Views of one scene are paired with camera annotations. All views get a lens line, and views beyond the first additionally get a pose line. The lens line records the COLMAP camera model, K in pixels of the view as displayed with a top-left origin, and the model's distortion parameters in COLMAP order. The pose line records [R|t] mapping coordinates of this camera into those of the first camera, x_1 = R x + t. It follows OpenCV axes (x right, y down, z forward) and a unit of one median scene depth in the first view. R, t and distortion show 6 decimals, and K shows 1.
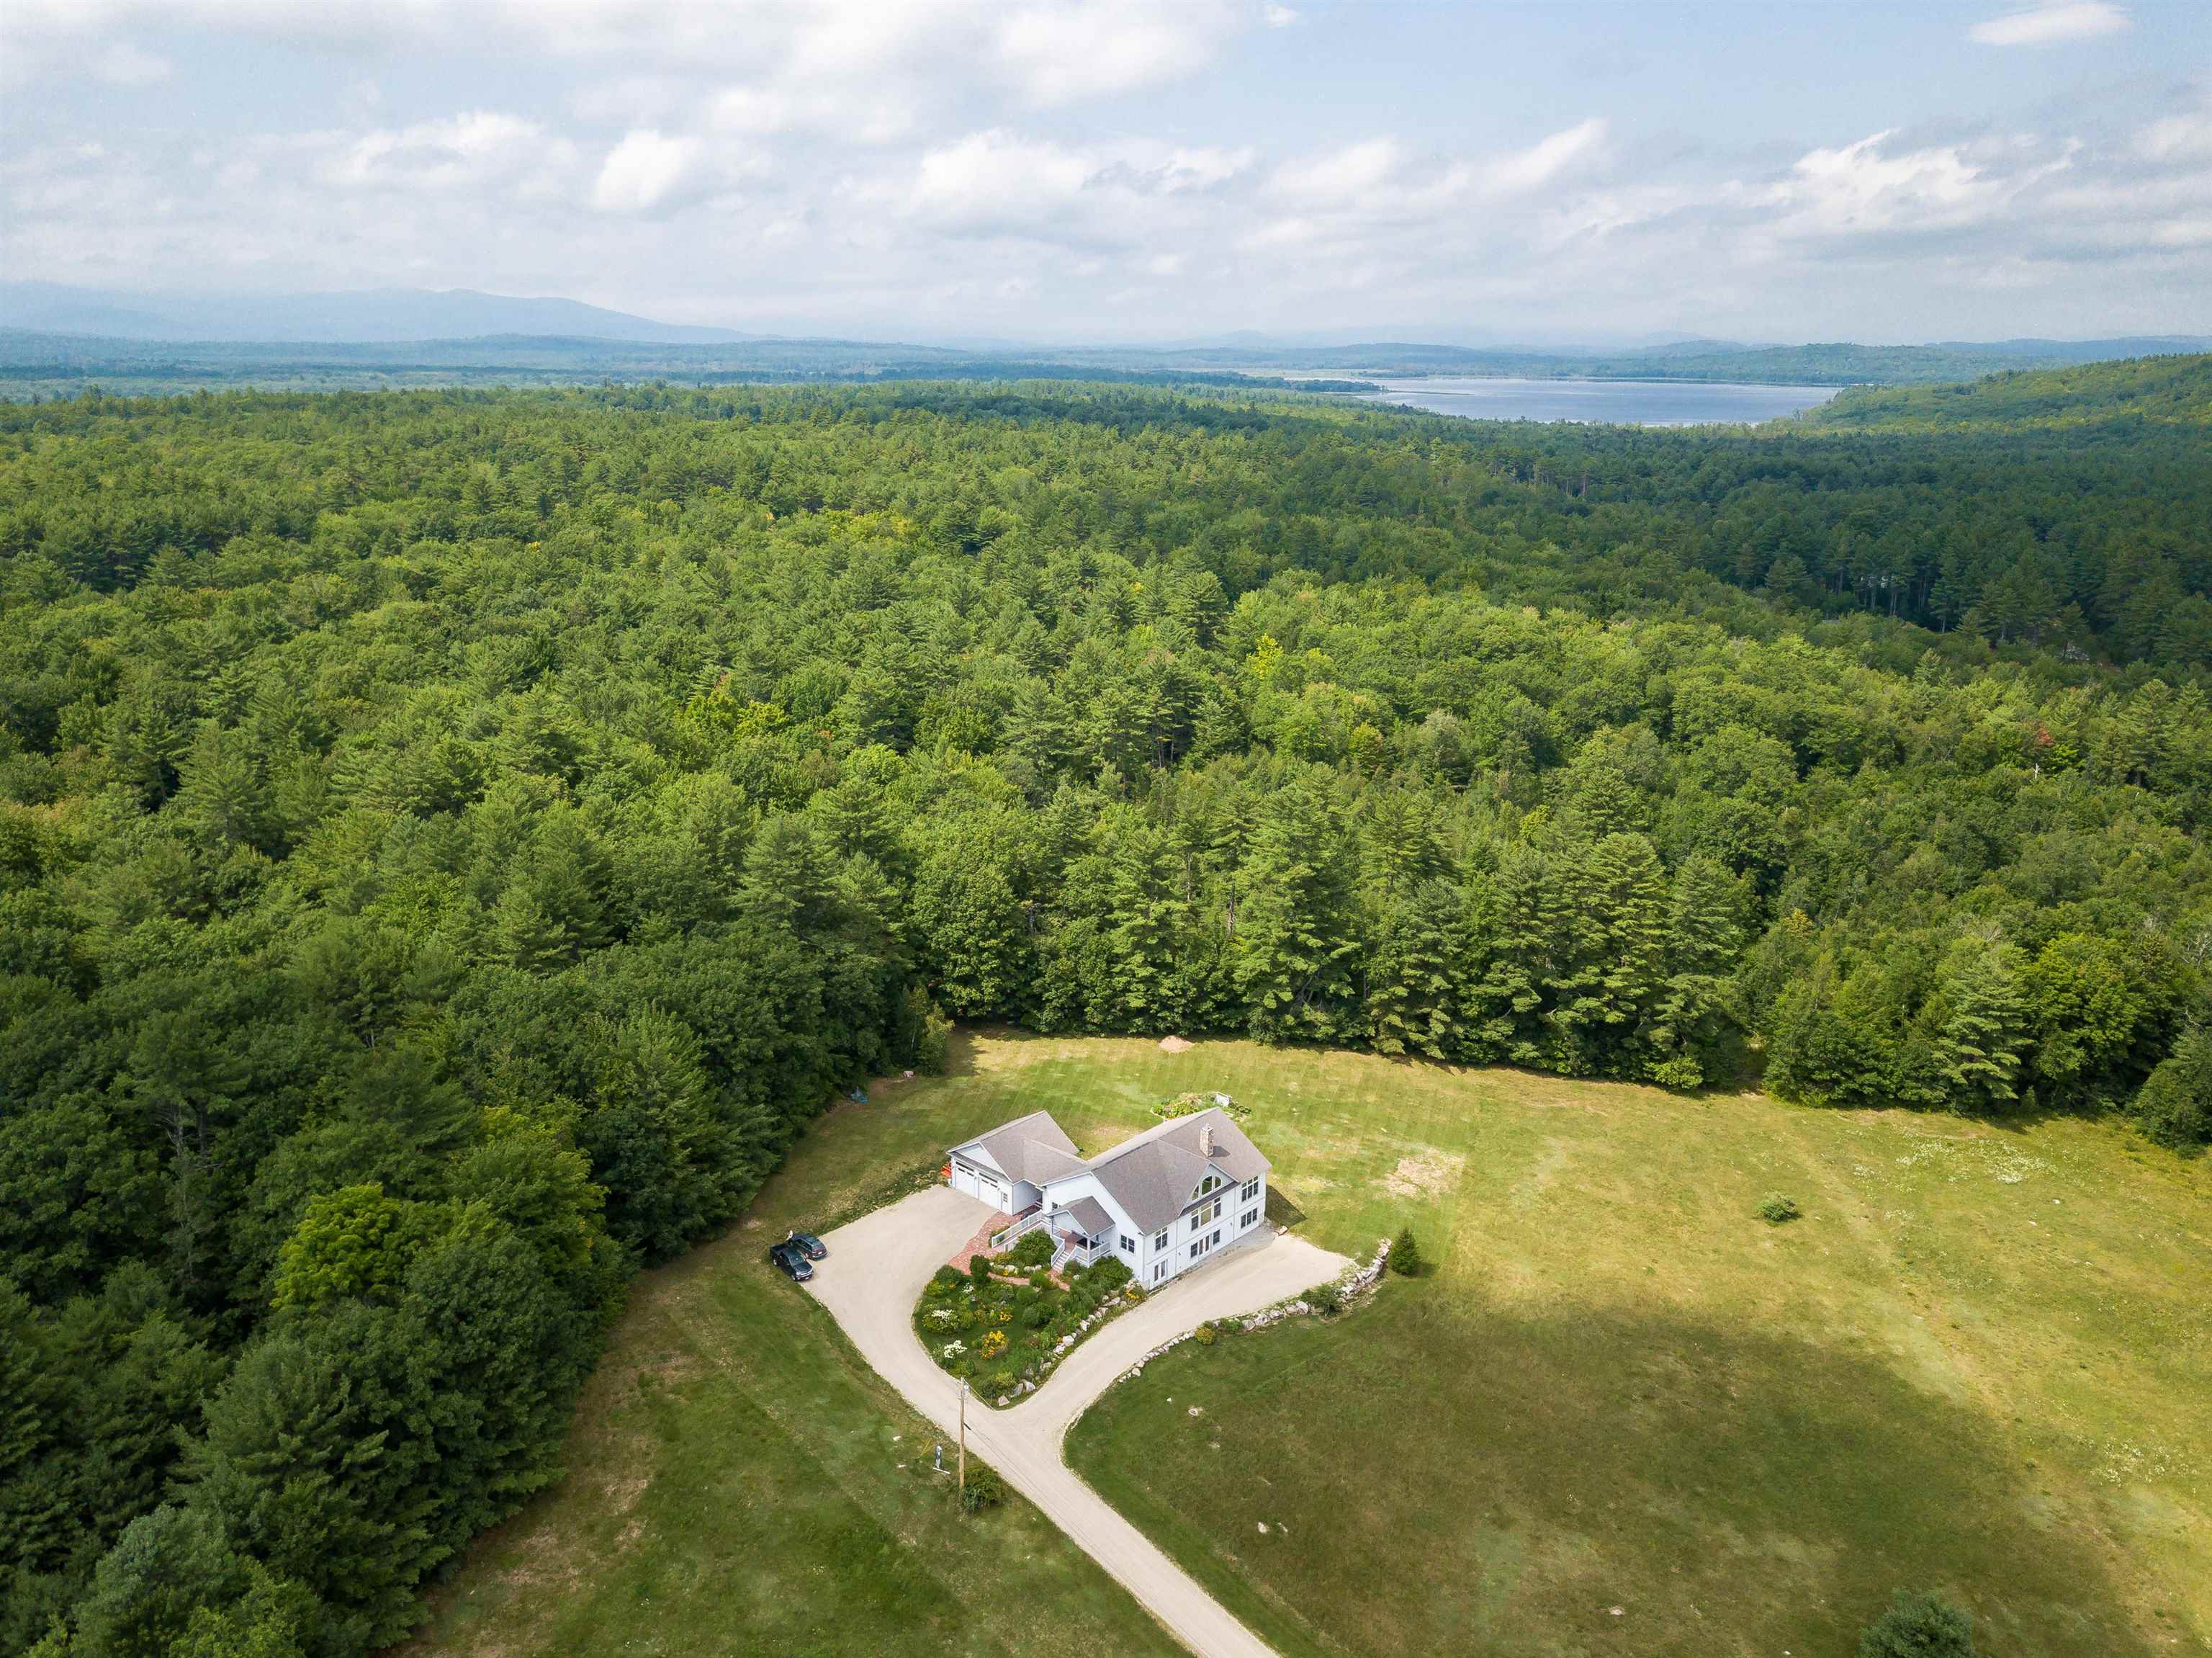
lens RADIAL K [[1580.2, 0, 1061.7], [0, 1580.2, 827.3], [0, 0, 1]] dist [0.095592, -0.341364]
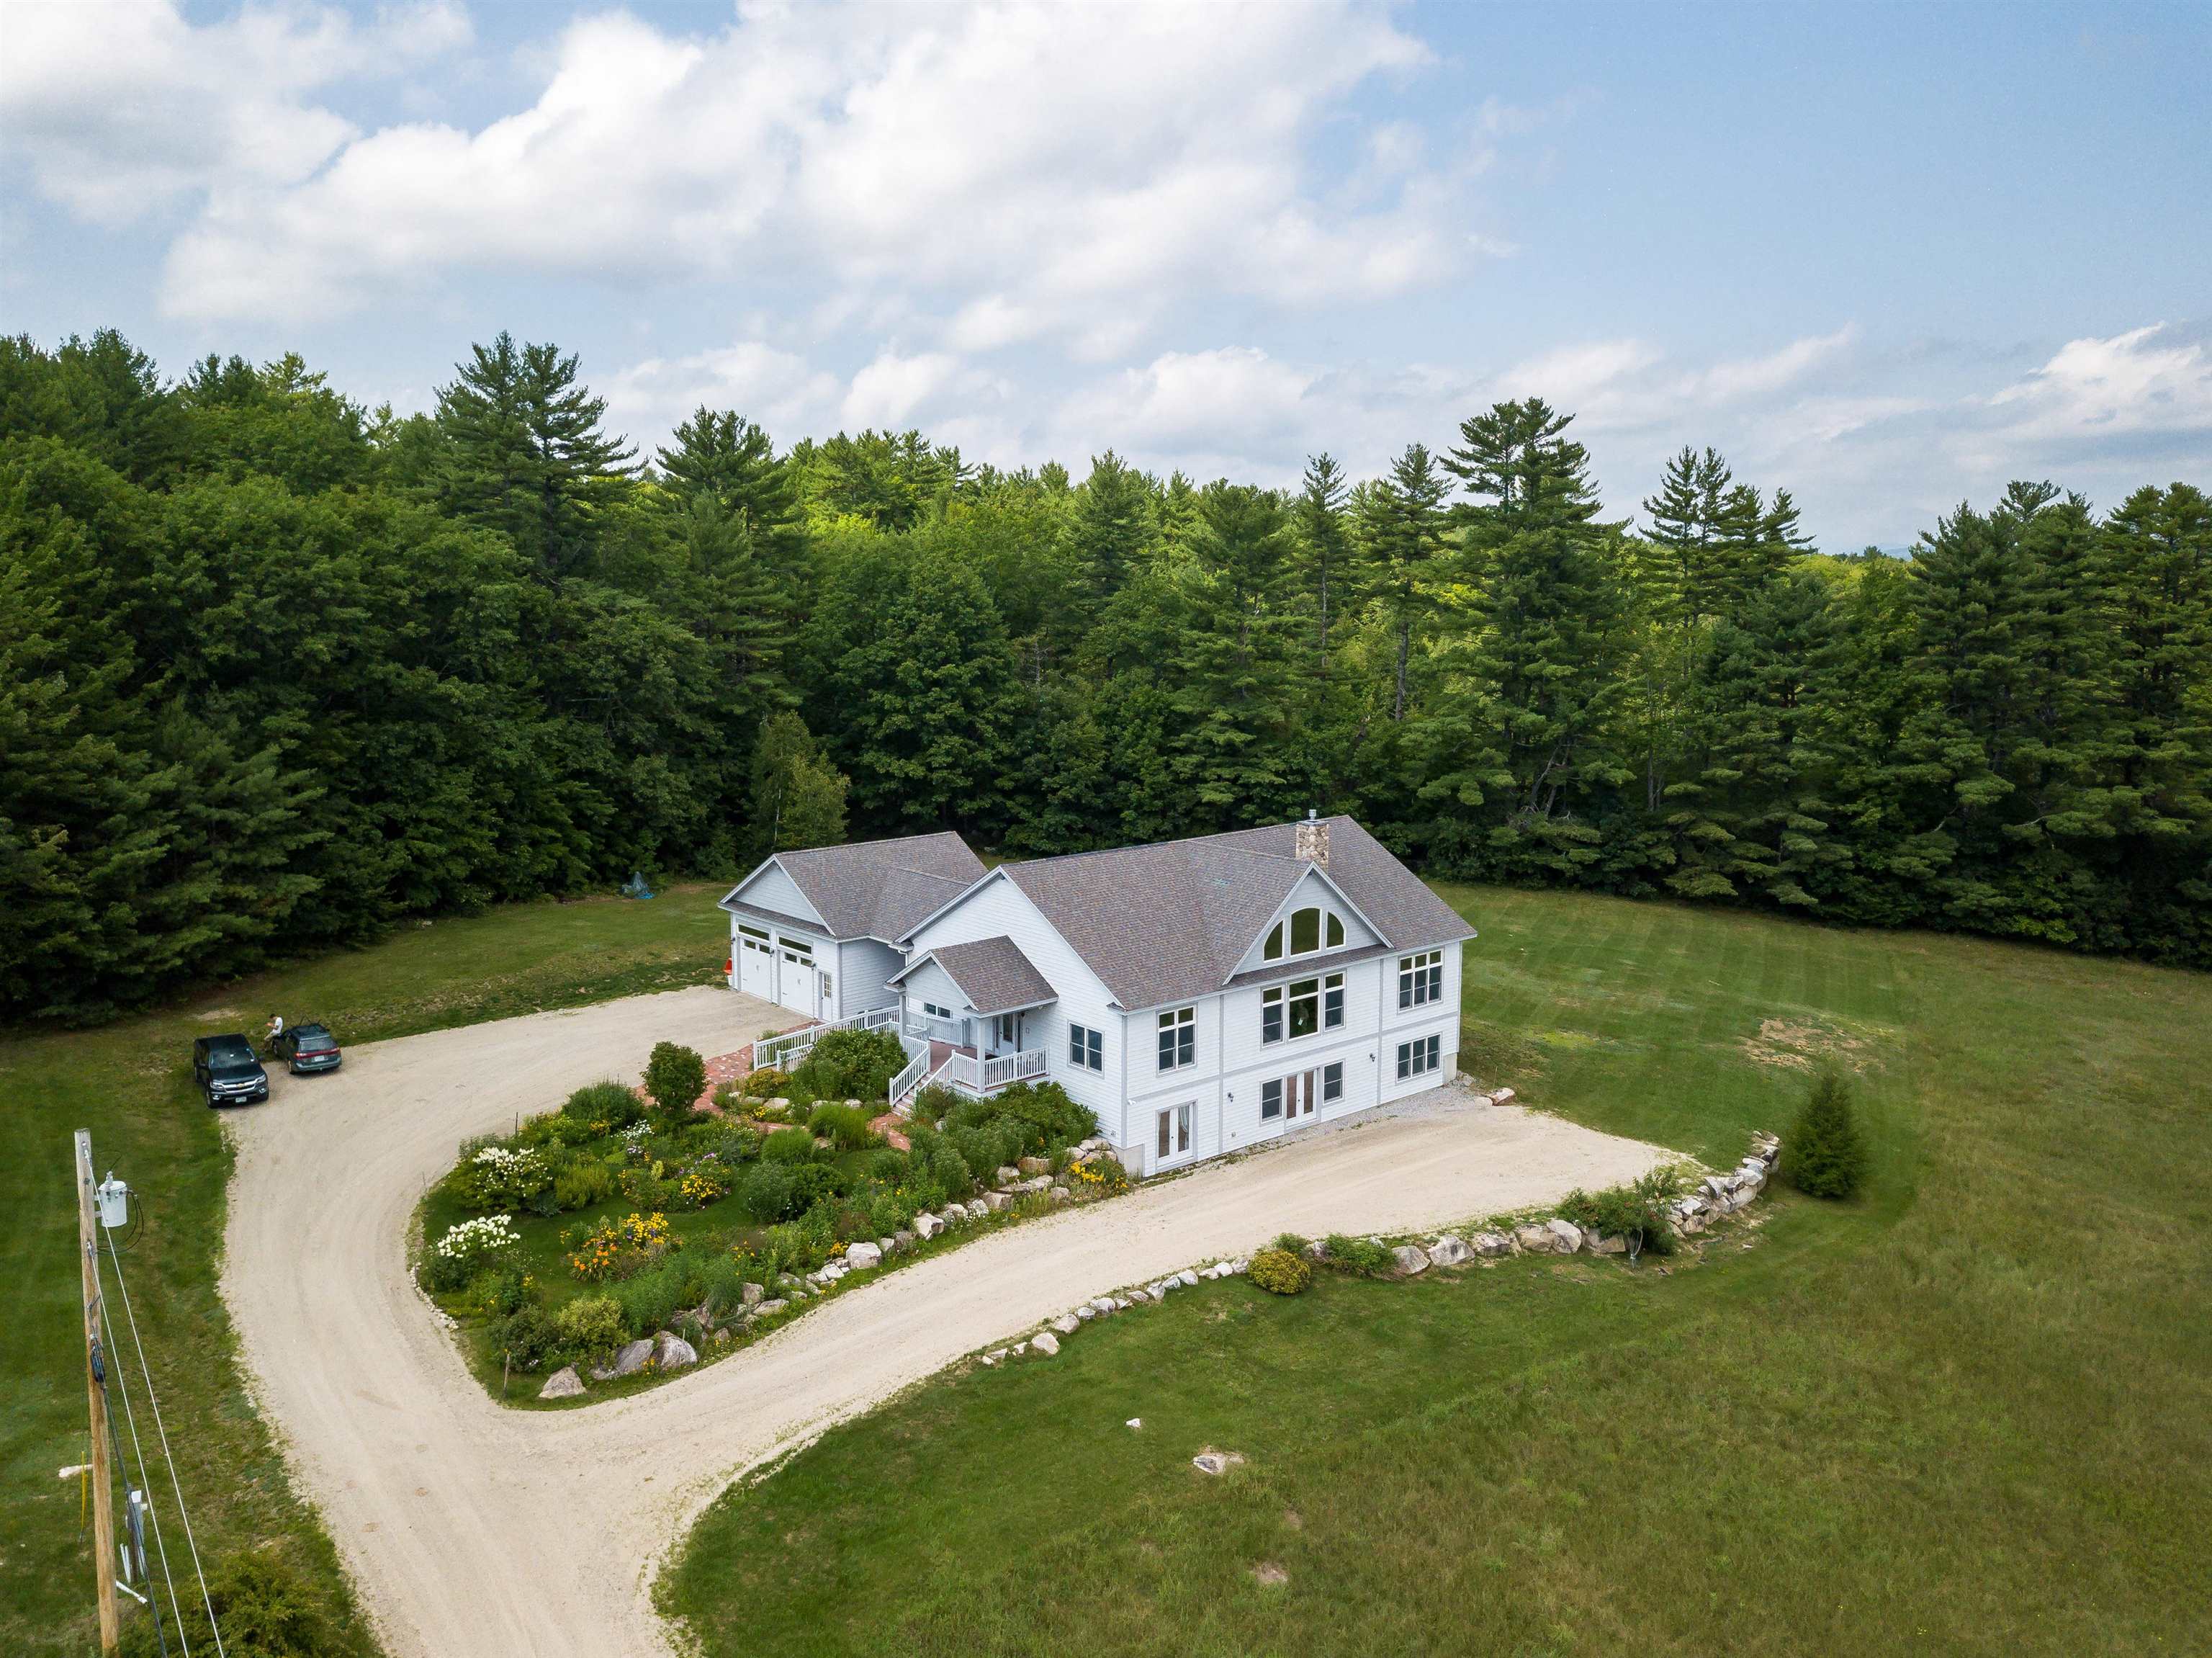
lens RADIAL K [[1680.3, 0, 1090.1], [0, 1680.3, 803.2], [0, 0, 1]] dist [0.022556, 0.003323]
pose [[0.995758, 0.014315, -0.090892, 0.057139], [-0.025481, 0.992092, -0.122901, 0.186392], [0.088414, 0.124695, 0.988248, 0.440357]]
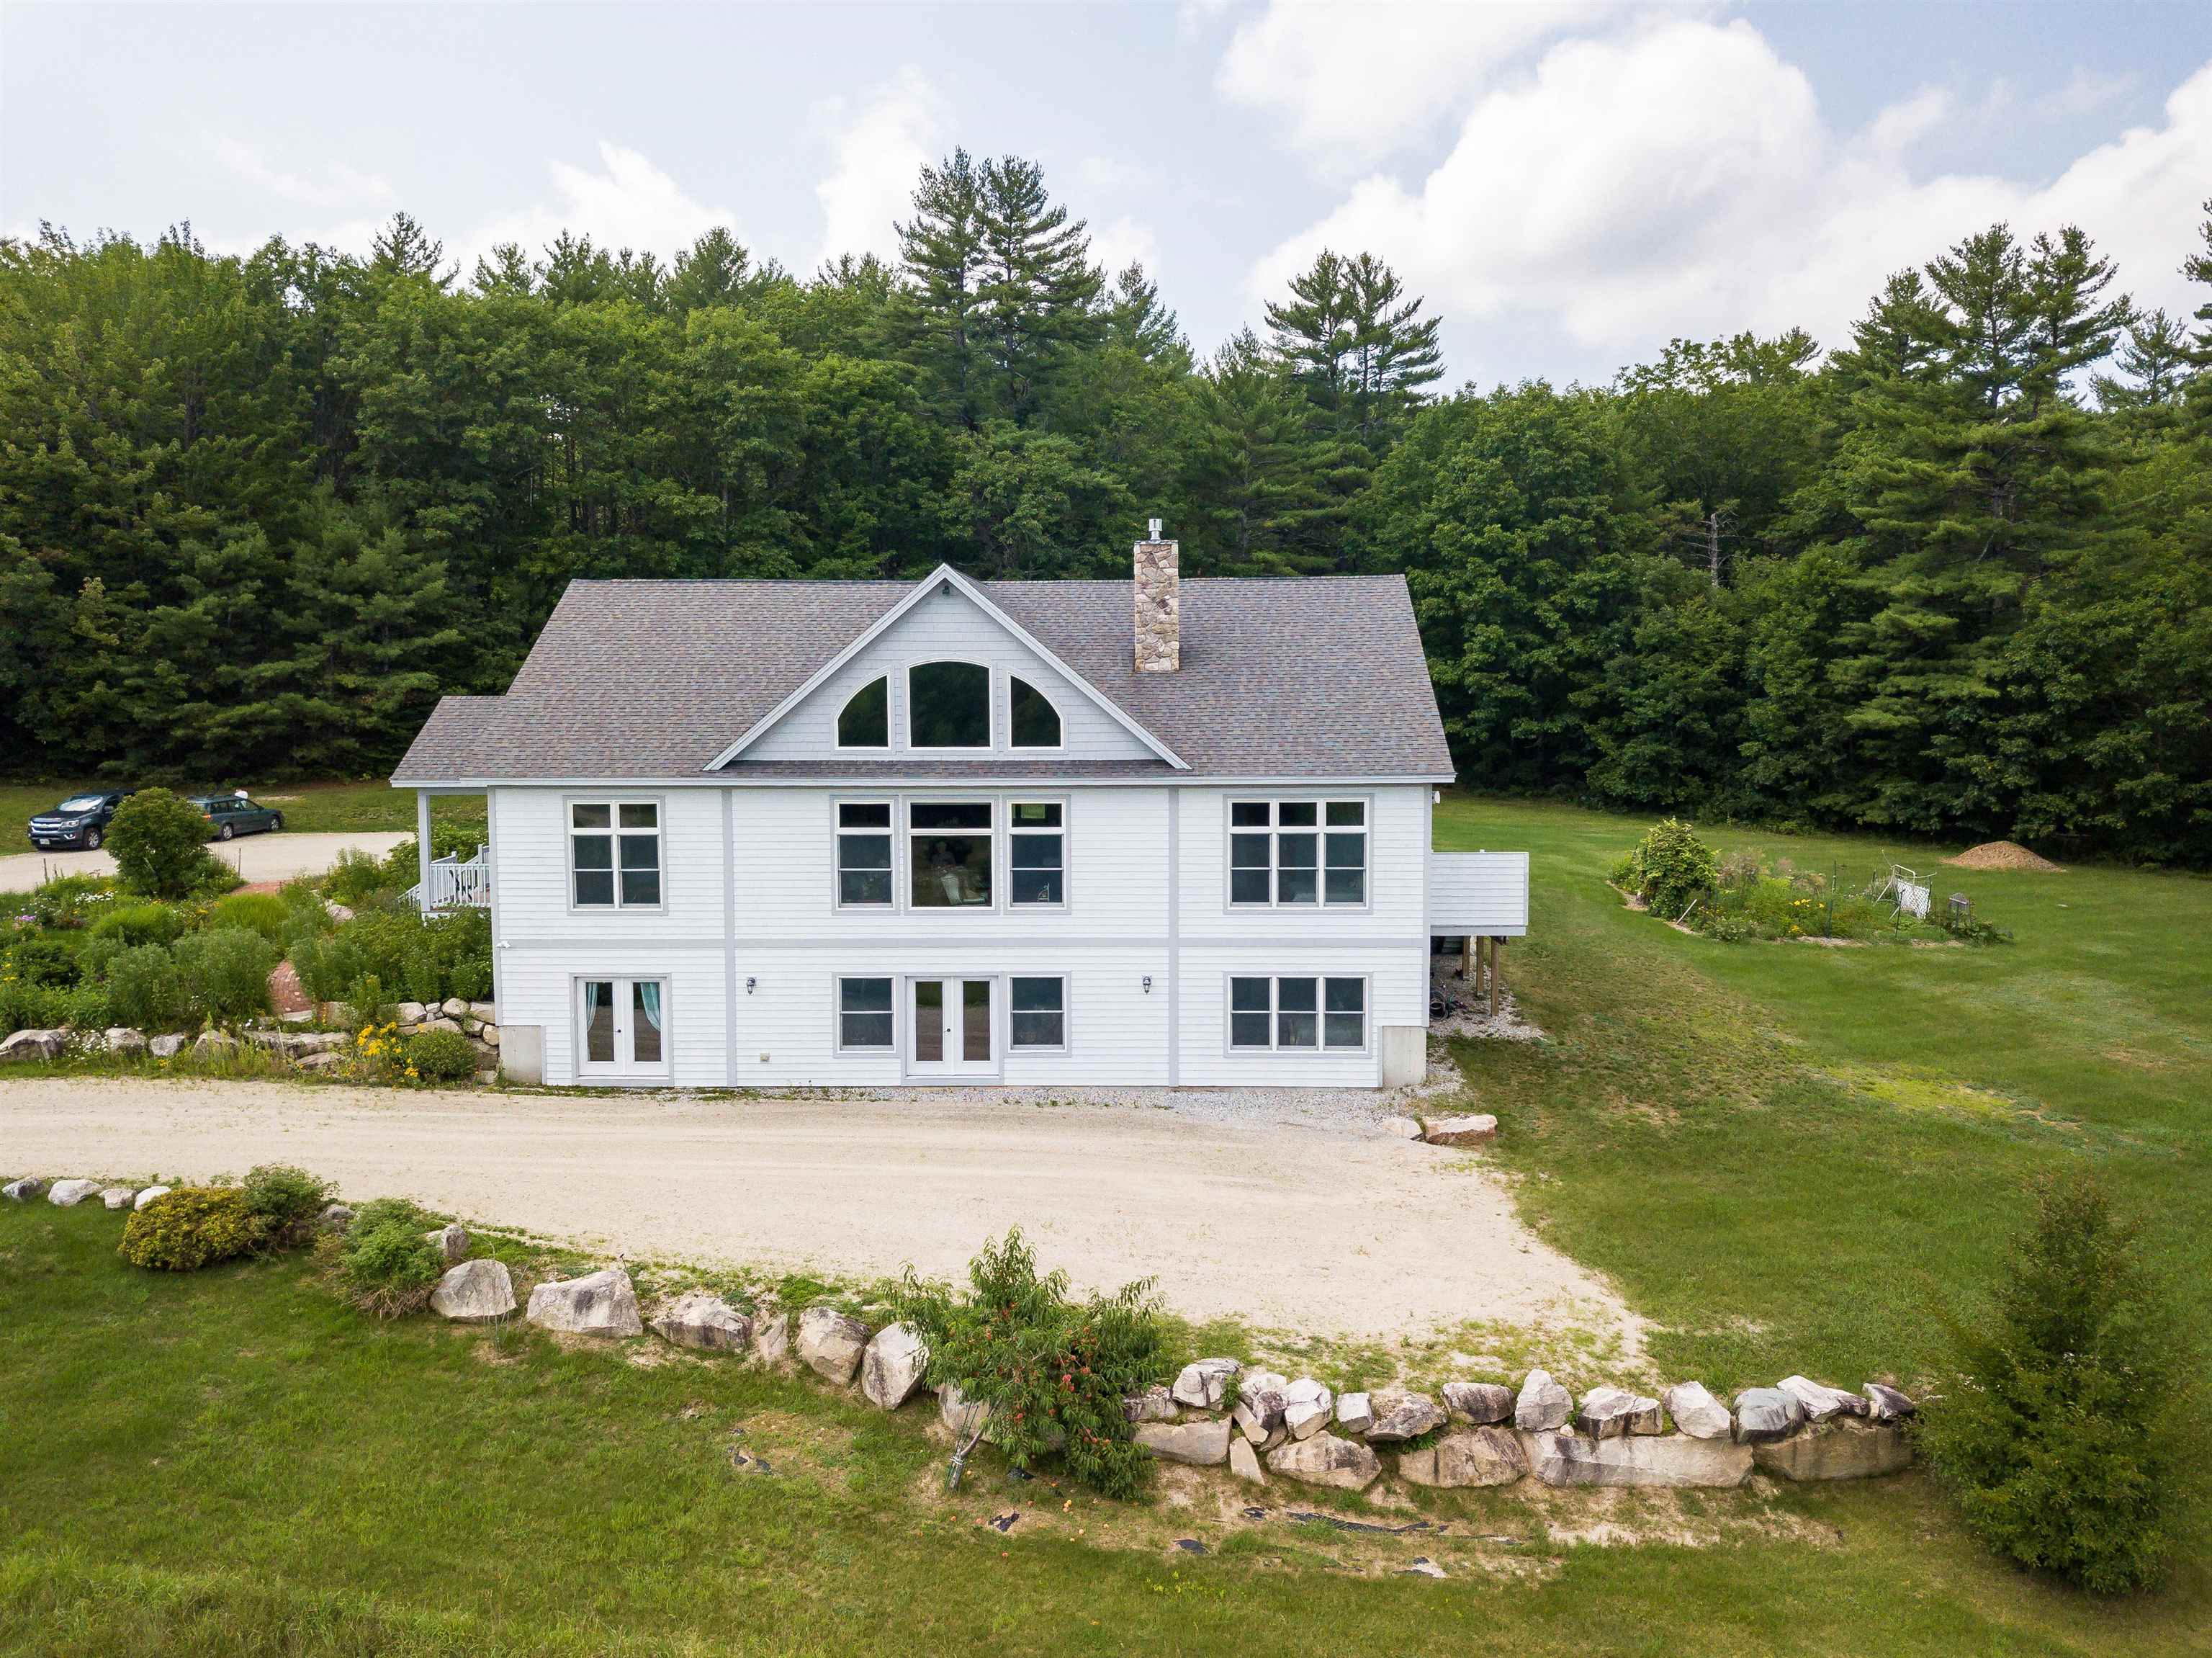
lens RADIAL K [[1691.1, 0, 1106.0], [0, 1691.1, 829.0], [0, 0, 1]] dist [0.022980, 0.003152]
pose [[0.680946, 0.075286, -0.728453, 0.200681], [-0.185756, 0.979927, -0.072366, 0.191578], [0.708383, 0.184592, 0.681263, 0.656506]]
